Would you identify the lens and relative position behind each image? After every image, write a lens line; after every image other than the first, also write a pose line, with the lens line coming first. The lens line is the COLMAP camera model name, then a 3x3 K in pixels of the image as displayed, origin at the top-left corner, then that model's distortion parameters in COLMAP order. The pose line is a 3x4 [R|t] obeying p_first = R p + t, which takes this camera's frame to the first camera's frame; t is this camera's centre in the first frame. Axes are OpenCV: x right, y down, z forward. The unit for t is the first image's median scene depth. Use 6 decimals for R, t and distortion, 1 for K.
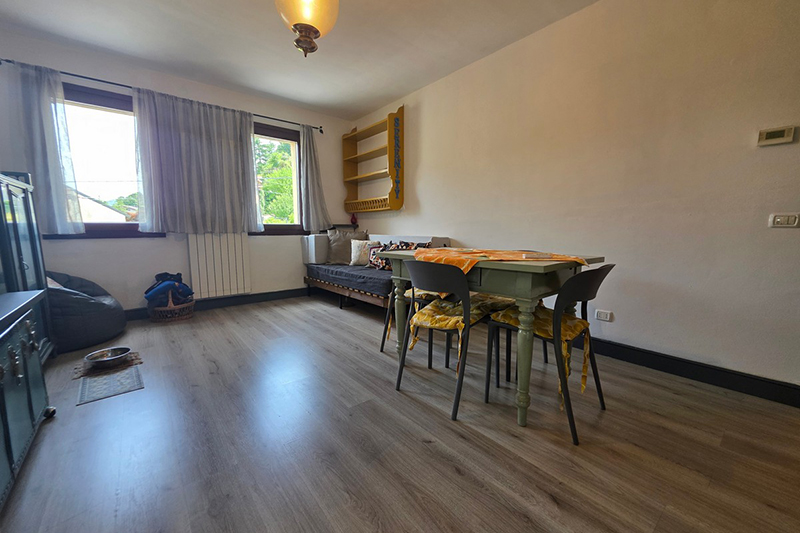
lens RADIAL K [[319.0, 0, 400.2], [0, 319.0, 267.4], [0, 0, 1]] dist [0.001464, -0.000325]
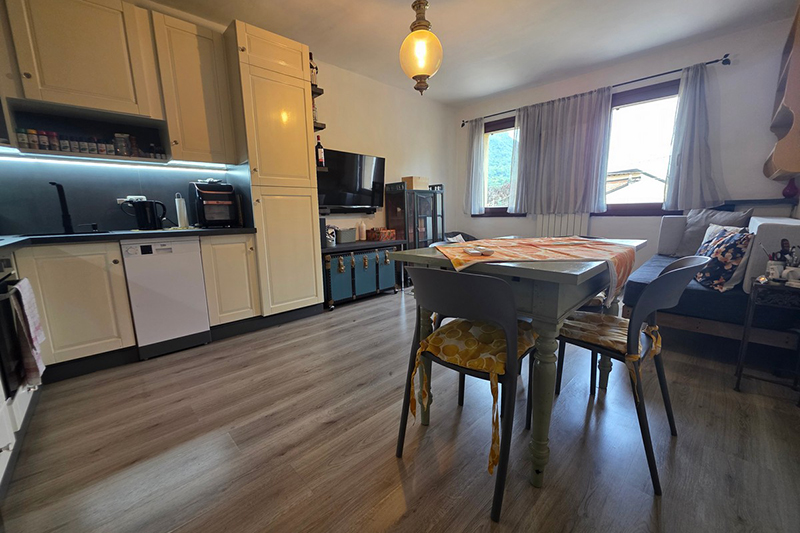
lens RADIAL K [[319.0, 0, 395.7], [0, 319.0, 268.0], [0, 0, 1]] dist [0.001464, -0.000325]
pose [[0.081668, 0.171826, -0.981736, 0.515337], [-0.101974, 0.981298, 0.163266, -0.043735], [0.991429, 0.086778, 0.097662, 0.328654]]
